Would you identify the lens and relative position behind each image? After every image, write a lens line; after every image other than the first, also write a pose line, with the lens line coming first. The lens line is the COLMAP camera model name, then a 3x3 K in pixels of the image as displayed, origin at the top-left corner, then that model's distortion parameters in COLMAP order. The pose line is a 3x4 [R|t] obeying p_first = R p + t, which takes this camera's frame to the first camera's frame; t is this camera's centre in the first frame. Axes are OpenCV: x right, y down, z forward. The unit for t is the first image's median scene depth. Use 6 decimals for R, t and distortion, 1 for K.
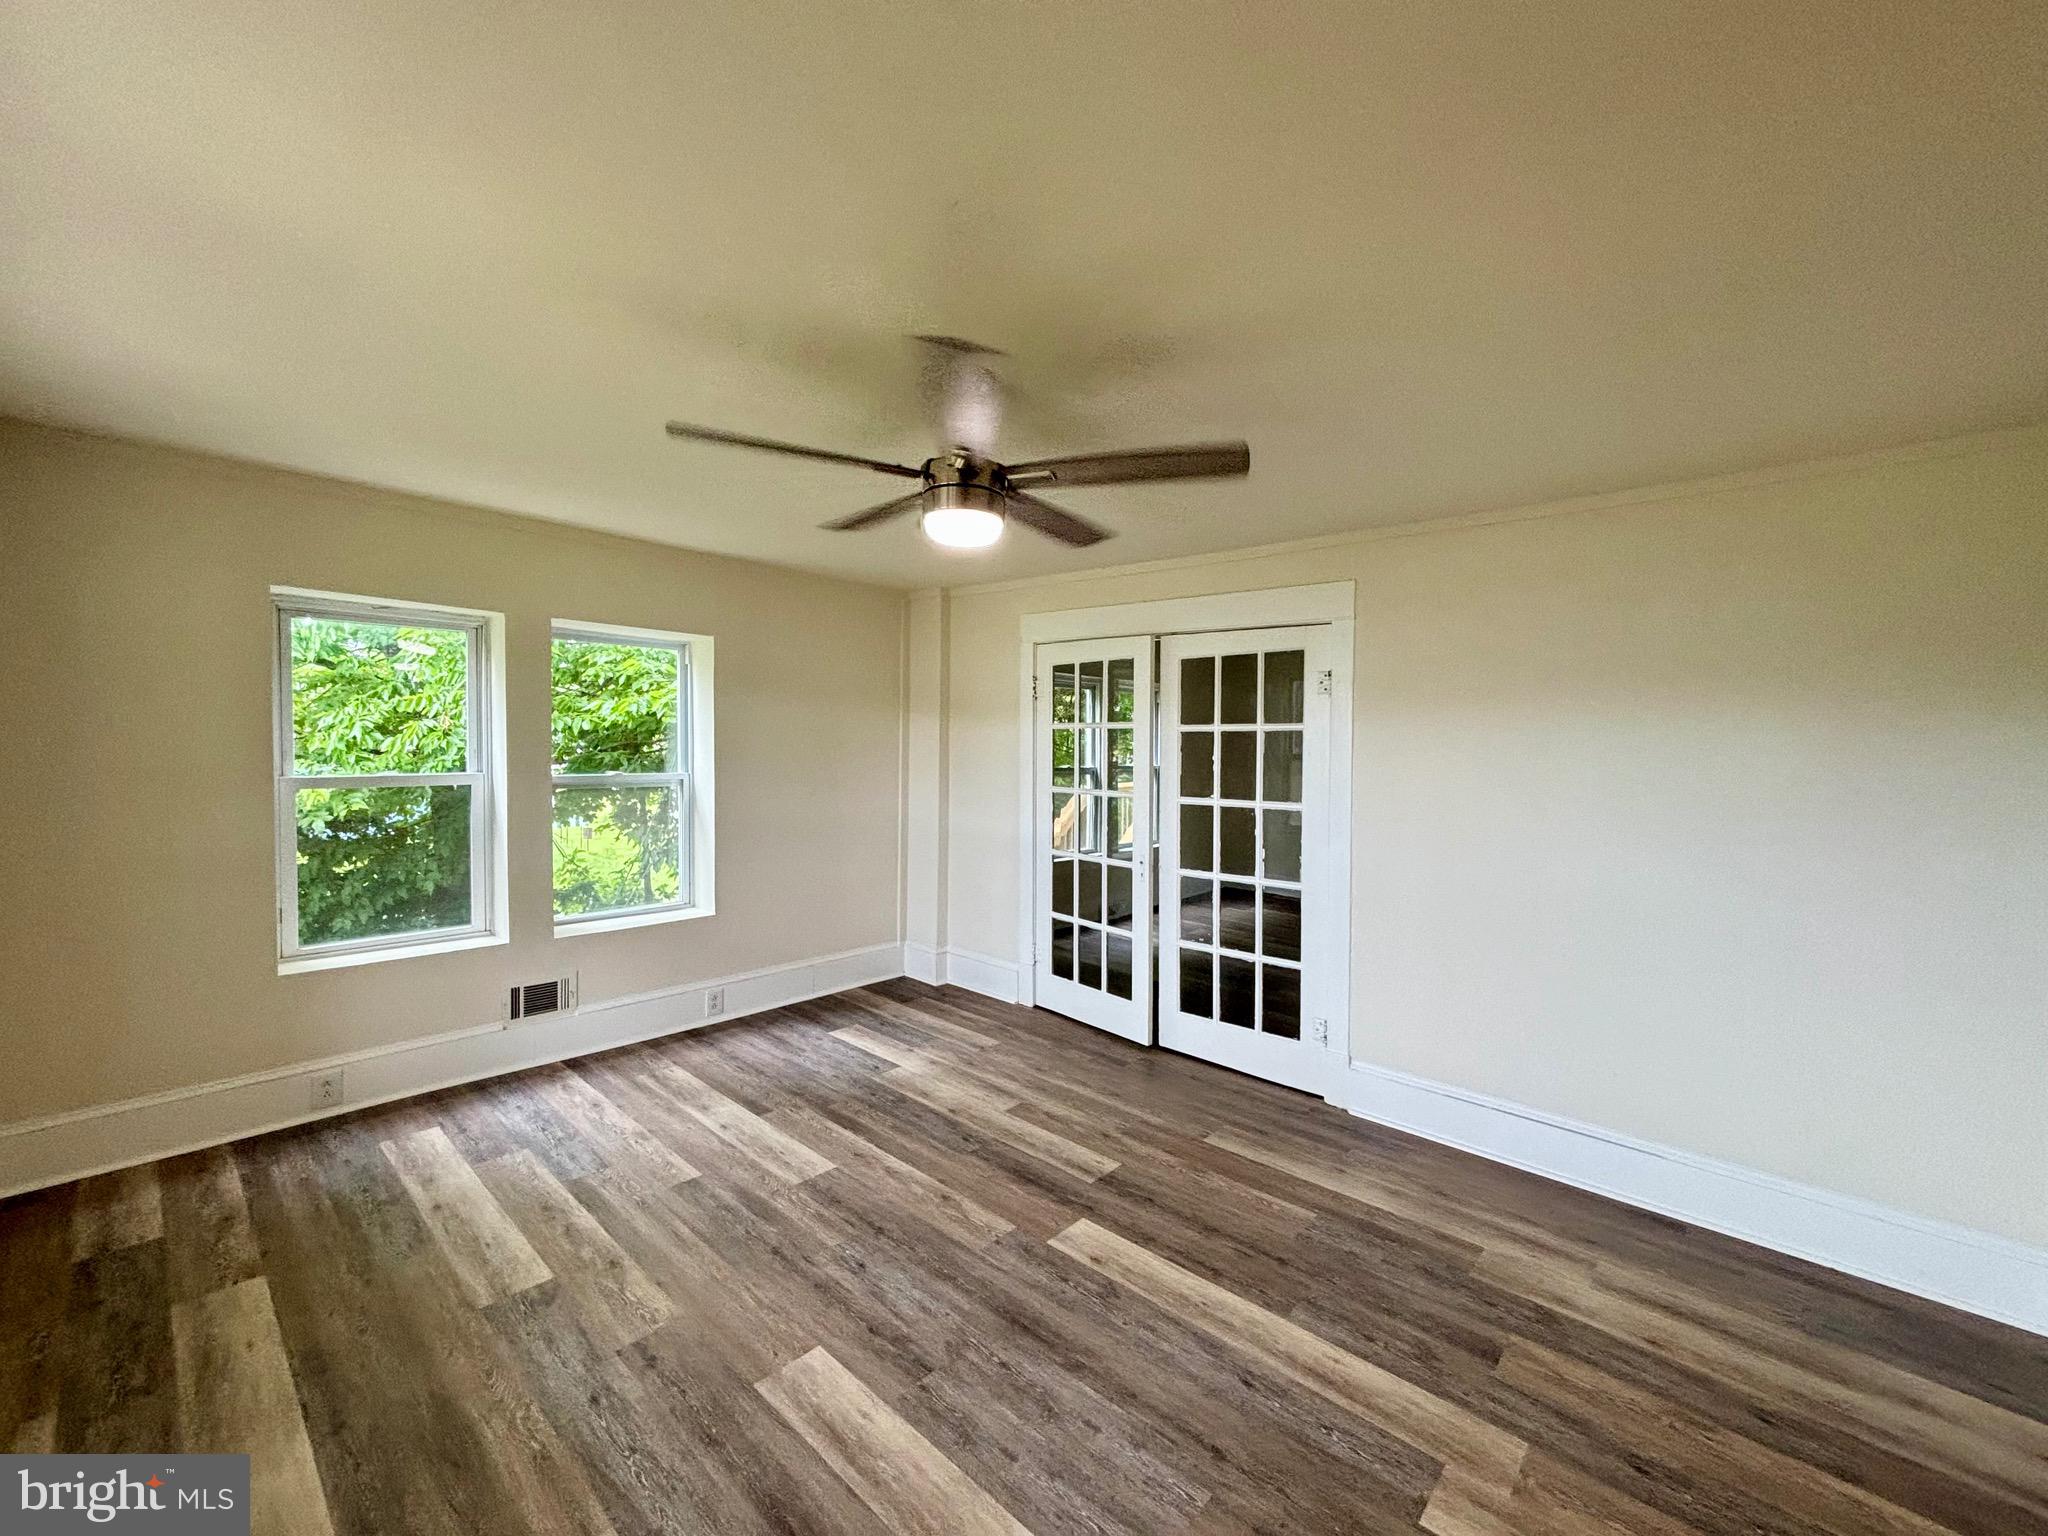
lens RADIAL K [[829.4, 0, 1028.1], [0, 829.4, 758.4], [0, 0, 1]] dist [-0.004260, 0.002305]
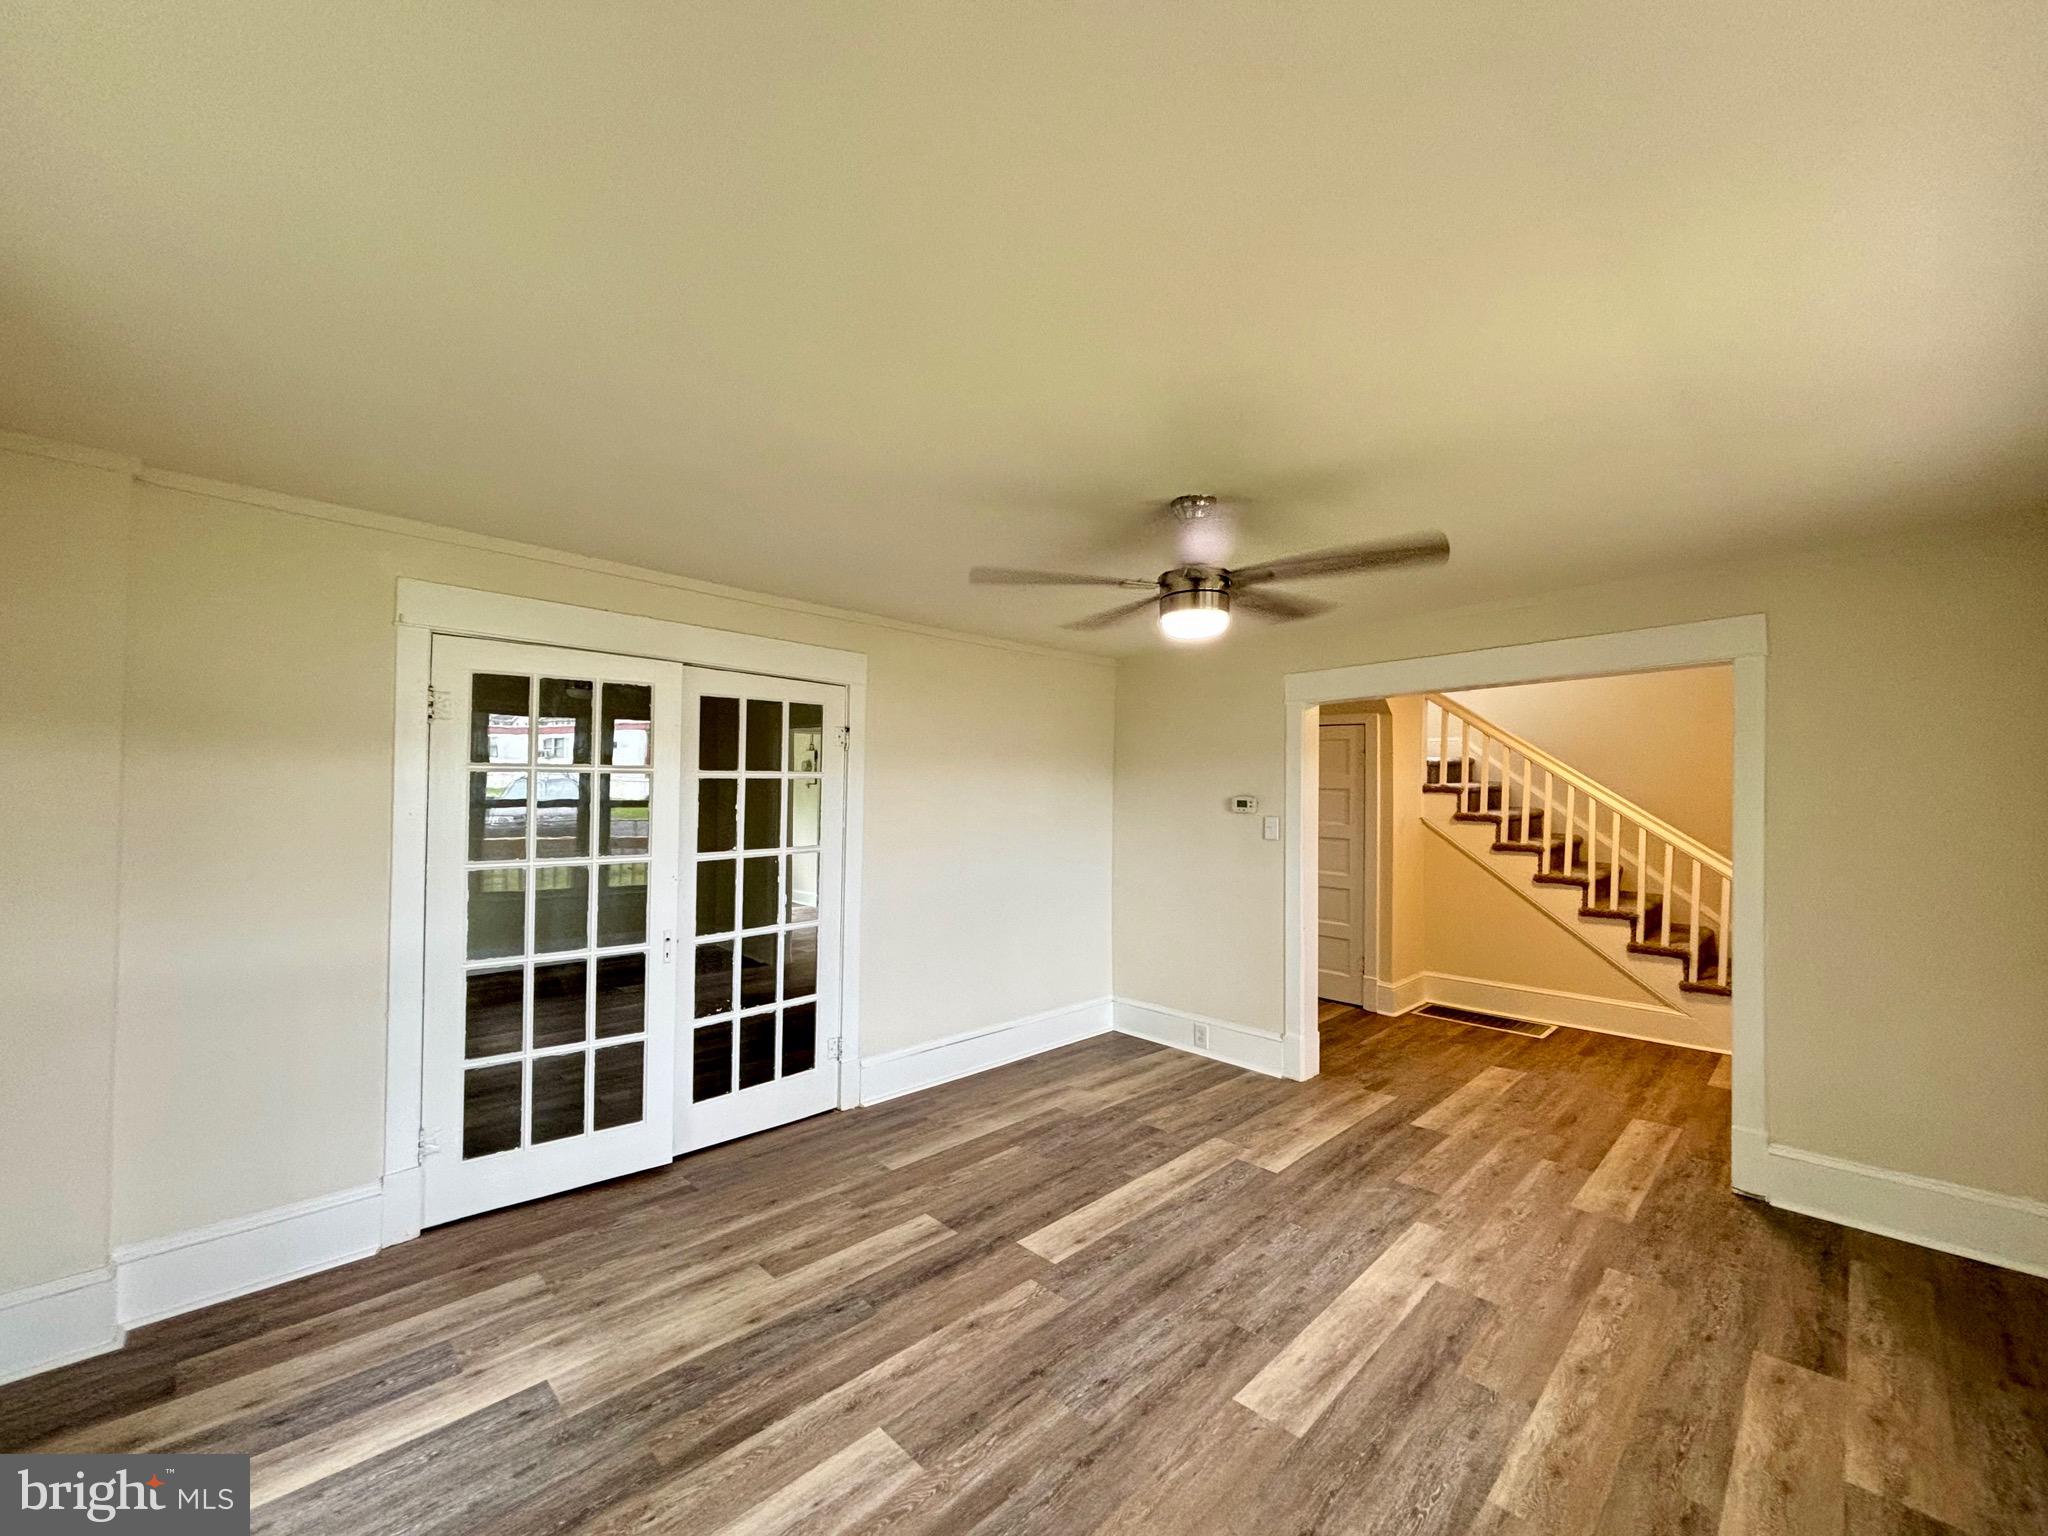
lens RADIAL K [[829.4, 0, 1012.7], [0, 829.4, 745.9], [0, 0, 1]] dist [-0.004260, 0.002305]
pose [[0.058957, 0.038314, 0.997525, -0.776286], [0.018102, 0.999058, -0.039443, -0.029795], [-0.998096, 0.020382, 0.058208, 0.710014]]
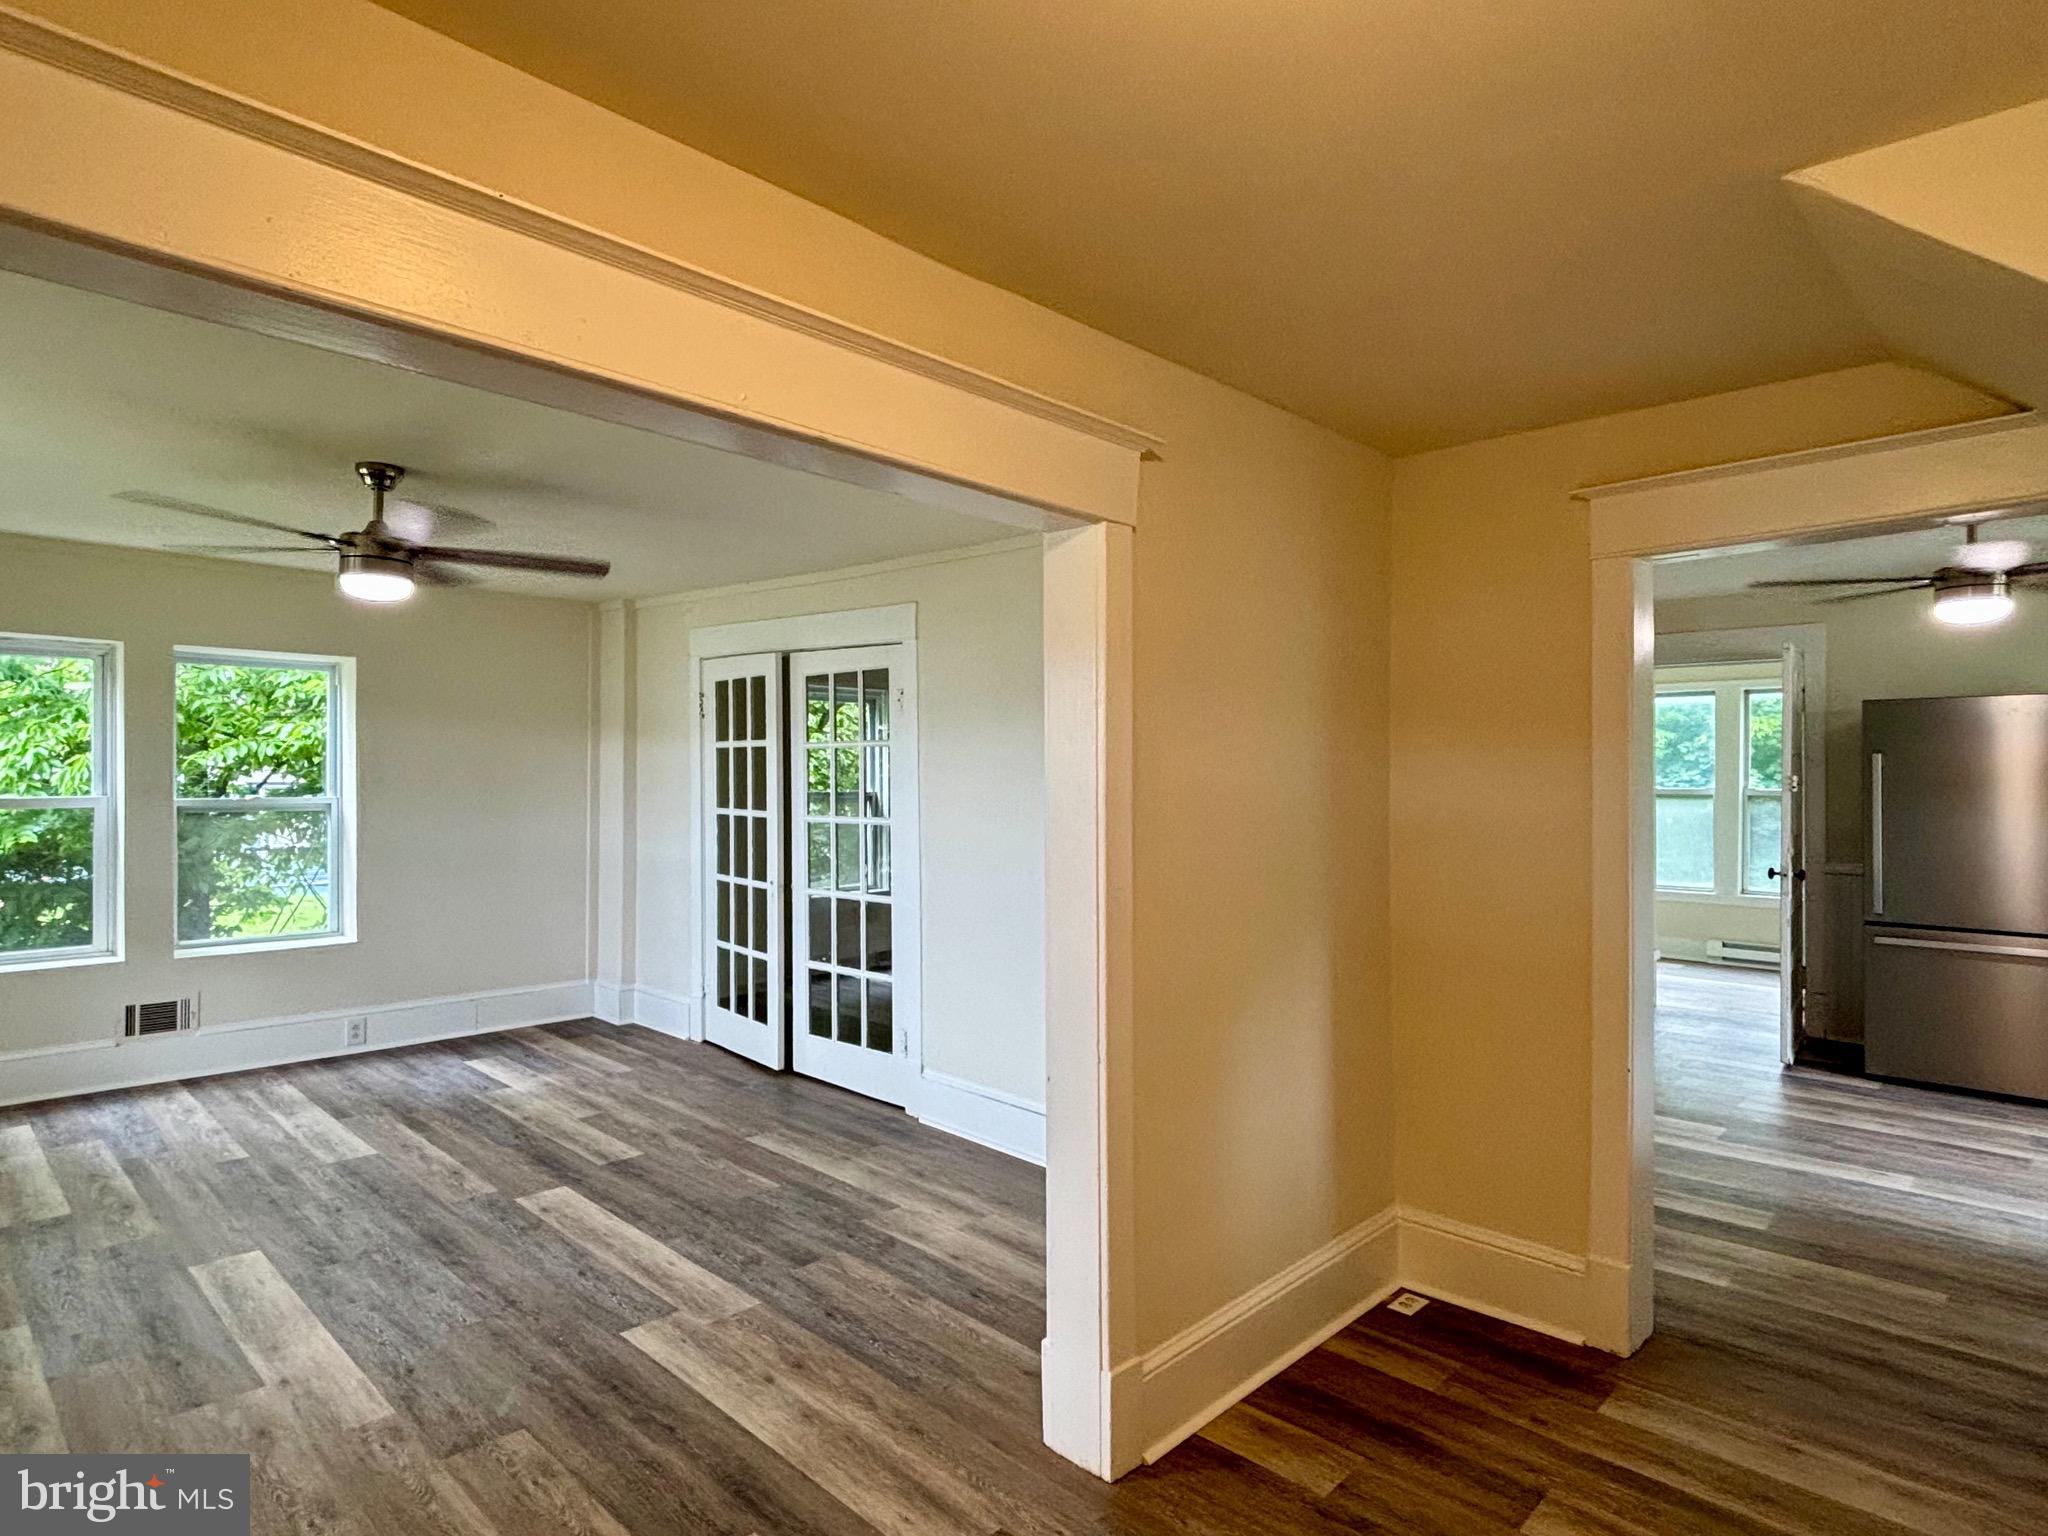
lens RADIAL K [[1137.5, 0, 1020.9], [0, 1137.5, 757.6], [0, 0, 1]] dist [-0.009172, 0.007161]
pose [[0.999464, -0.009412, -0.031342, 0.556572], [0.008392, 0.999437, -0.032500, 0.027404], [0.031630, 0.032219, 0.998980, -0.394986]]
